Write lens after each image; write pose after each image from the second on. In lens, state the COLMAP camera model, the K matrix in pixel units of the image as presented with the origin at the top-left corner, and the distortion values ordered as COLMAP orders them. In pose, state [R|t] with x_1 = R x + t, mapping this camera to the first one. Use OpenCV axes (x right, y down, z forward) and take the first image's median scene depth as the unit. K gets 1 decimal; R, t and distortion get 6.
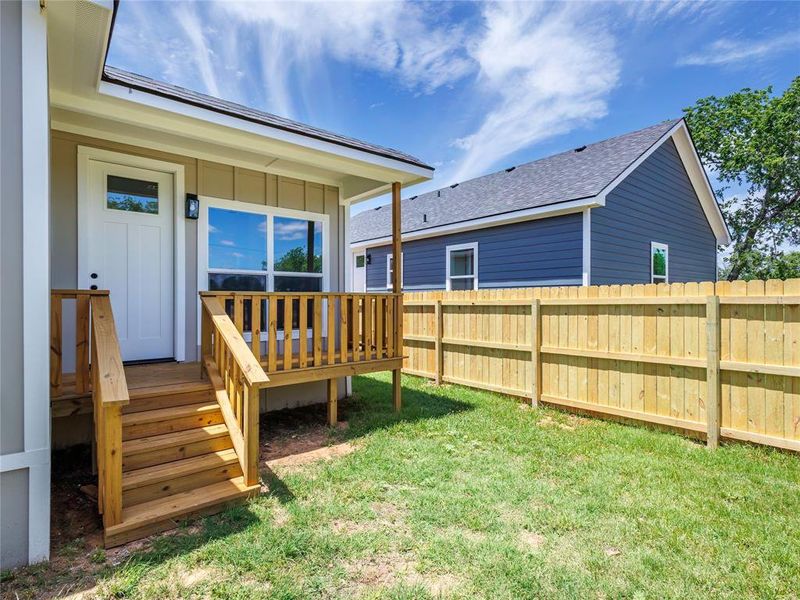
lens RADIAL K [[410.5, 0, 400.0], [0, 410.5, 300.0], [0, 0, 1]] dist [0.009628, -0.000260]
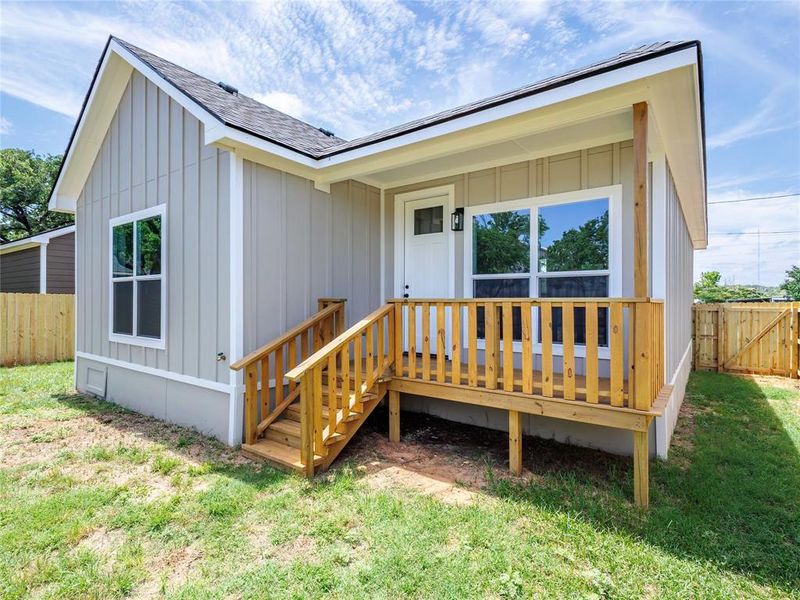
lens RADIAL K [[410.5, 0, 400.0], [0, 410.5, 300.0], [0, 0, 1]] dist [0.009628, -0.000260]
pose [[0.238886, 0.001562, -0.971046, 0.507122], [-0.002016, 0.999997, 0.001113, -0.015028], [0.971045, 0.001692, 0.238889, 0.583594]]
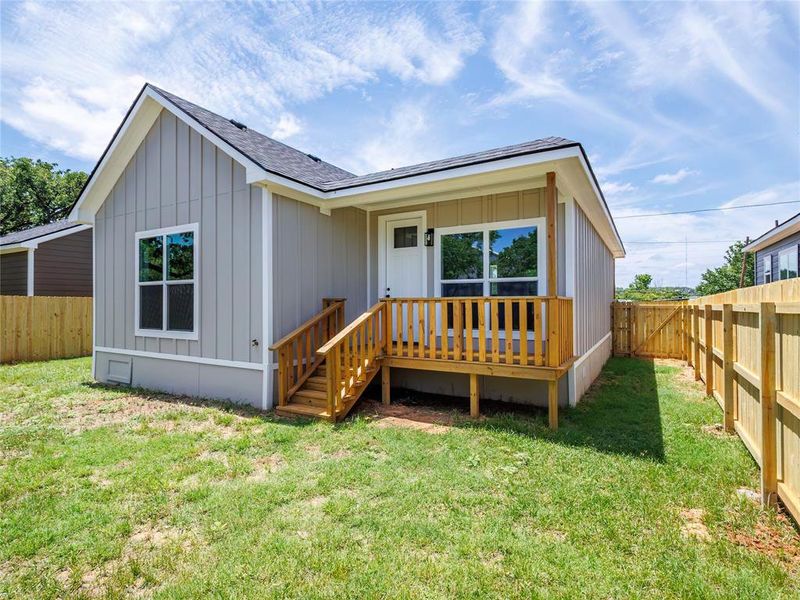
lens RADIAL K [[410.5, 0, 400.0], [0, 410.5, 300.0], [0, 0, 1]] dist [0.009628, -0.000260]
pose [[0.340857, -0.005030, -0.940102, 0.782406], [0.002795, 0.999987, -0.004337, -0.005694], [0.940111, -0.001149, 0.340866, 0.414297]]
